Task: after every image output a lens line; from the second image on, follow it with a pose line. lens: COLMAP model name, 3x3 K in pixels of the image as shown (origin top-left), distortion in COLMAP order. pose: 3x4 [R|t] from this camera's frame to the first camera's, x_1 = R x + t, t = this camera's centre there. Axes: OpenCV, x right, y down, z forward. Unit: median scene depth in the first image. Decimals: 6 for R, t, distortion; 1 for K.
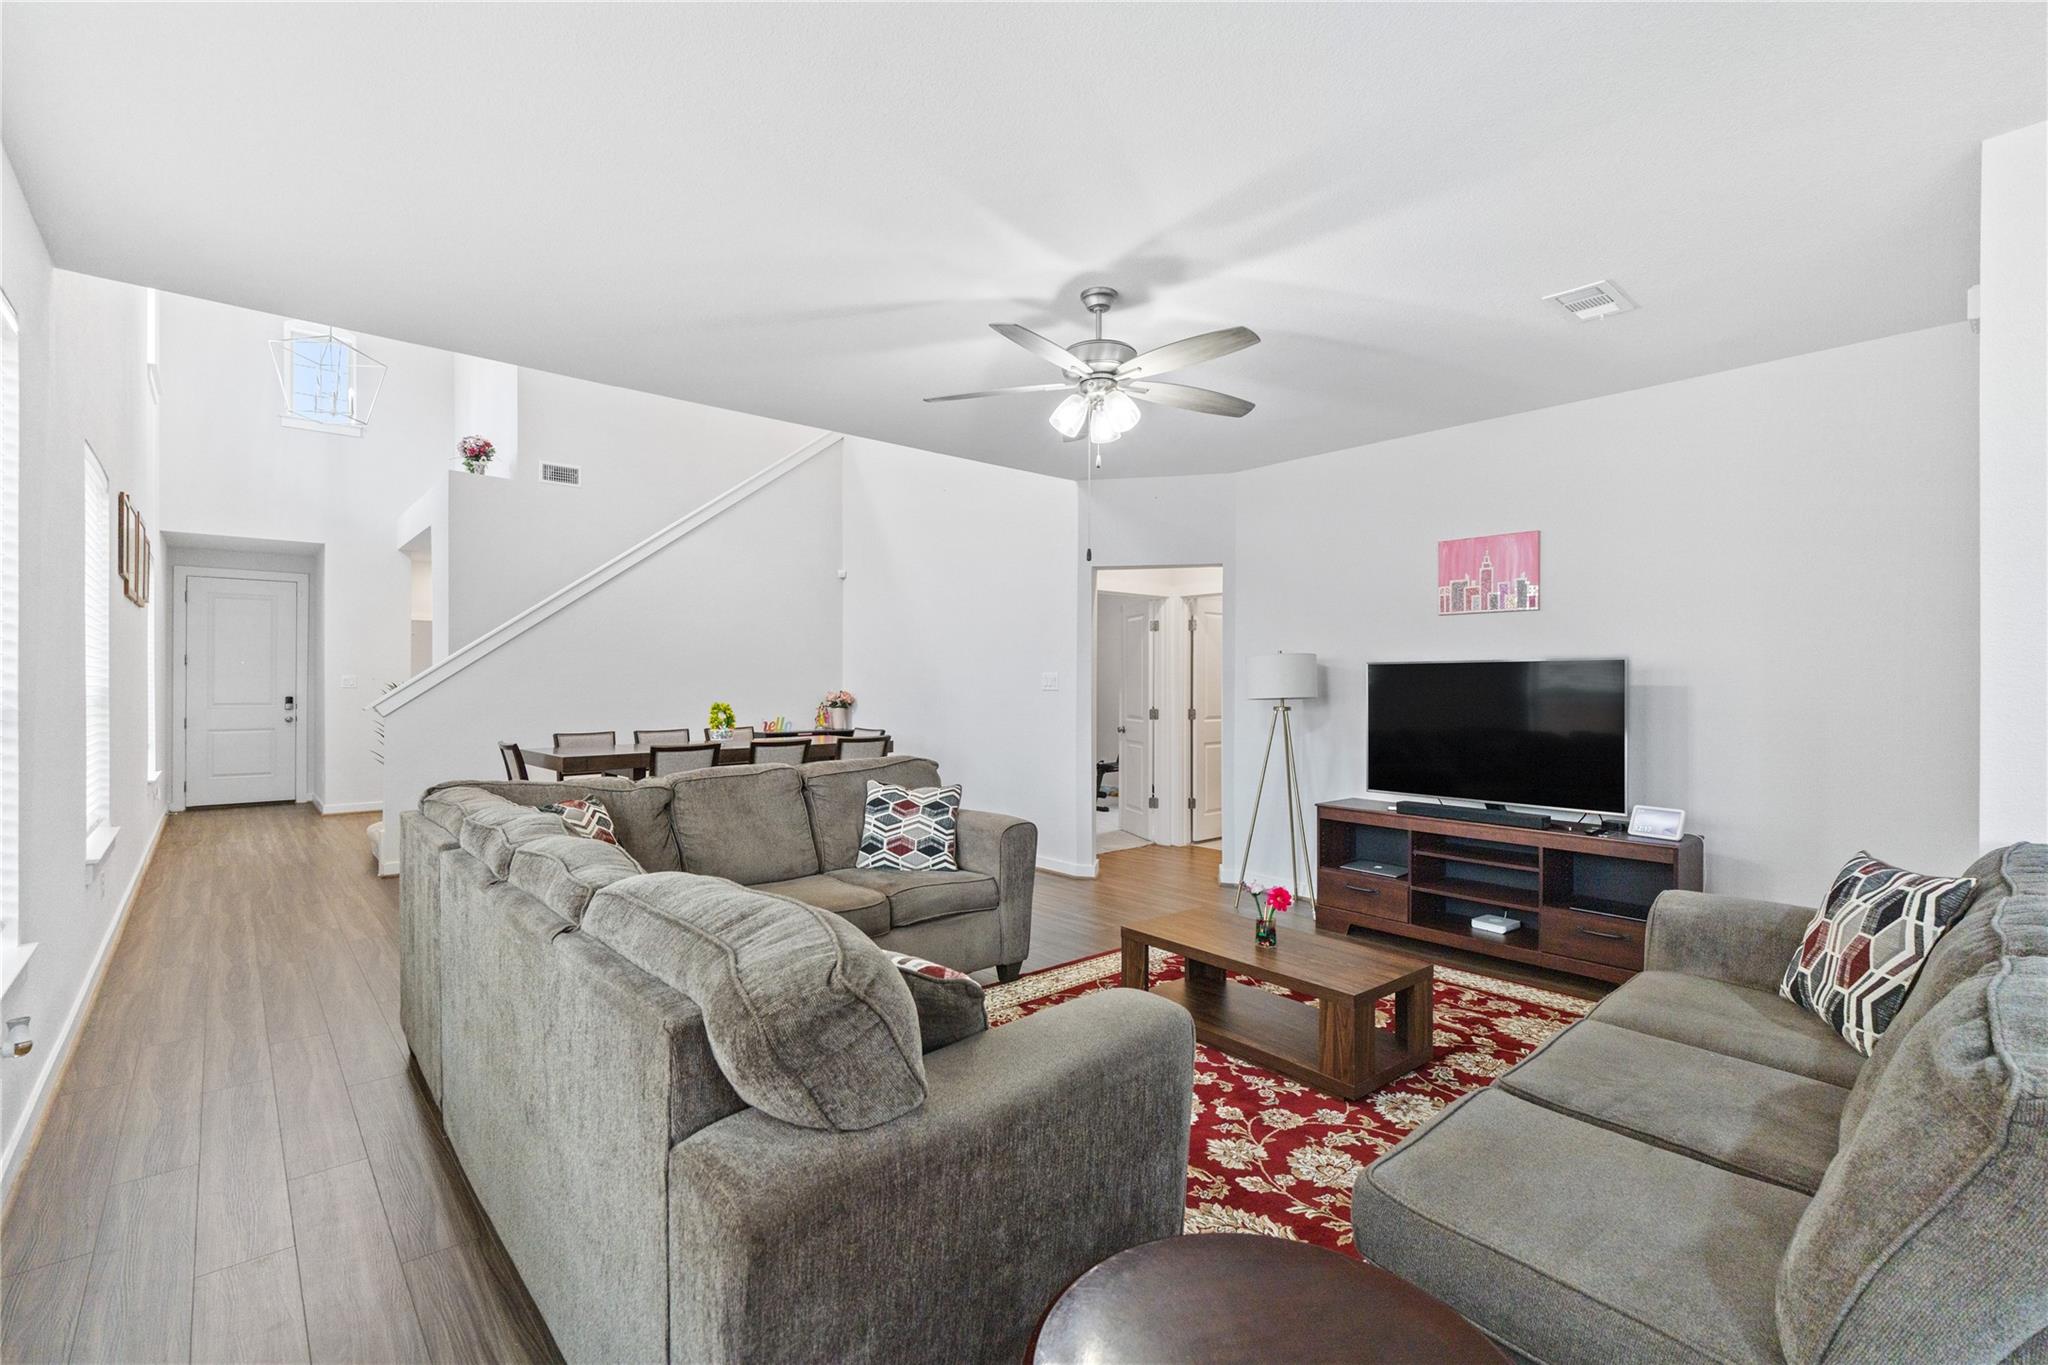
lens RADIAL K [[913.5, 0, 1015.4], [0, 913.5, 695.5], [0, 0, 1]] dist [0.001616, -0.009576]
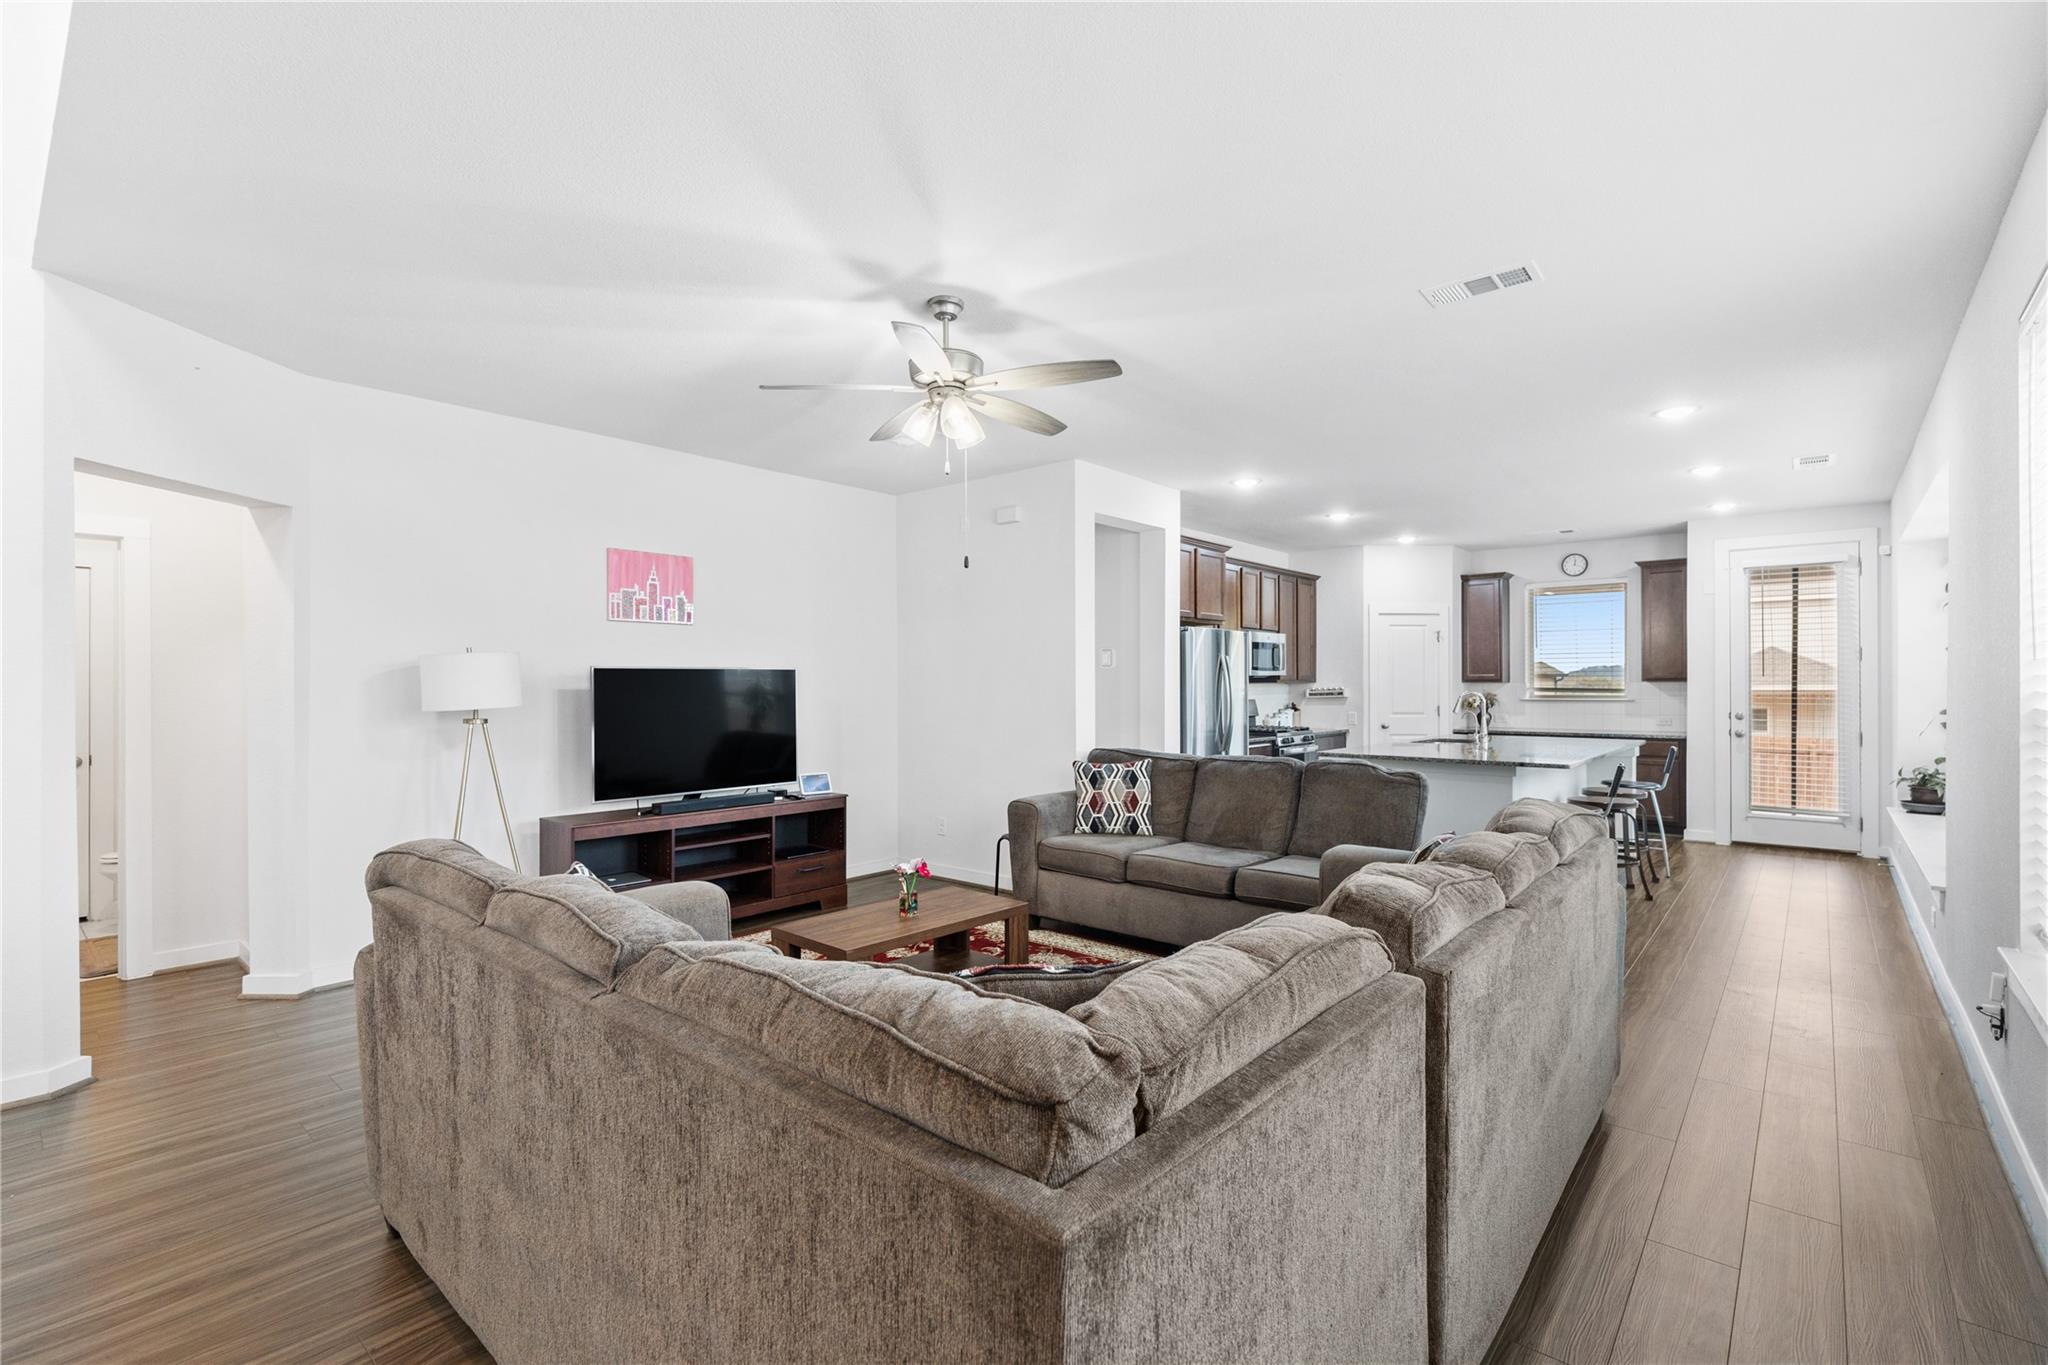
lens RADIAL K [[913.5, 0, 1015.4], [0, 913.5, 695.5], [0, 0, 1]] dist [0.001616, -0.009576]
pose [[-0.137118, -0.014015, 0.990456, -0.657696], [0.019031, 0.999678, 0.016780, -0.014612], [-0.990372, 0.021150, -0.136808, 0.759776]]
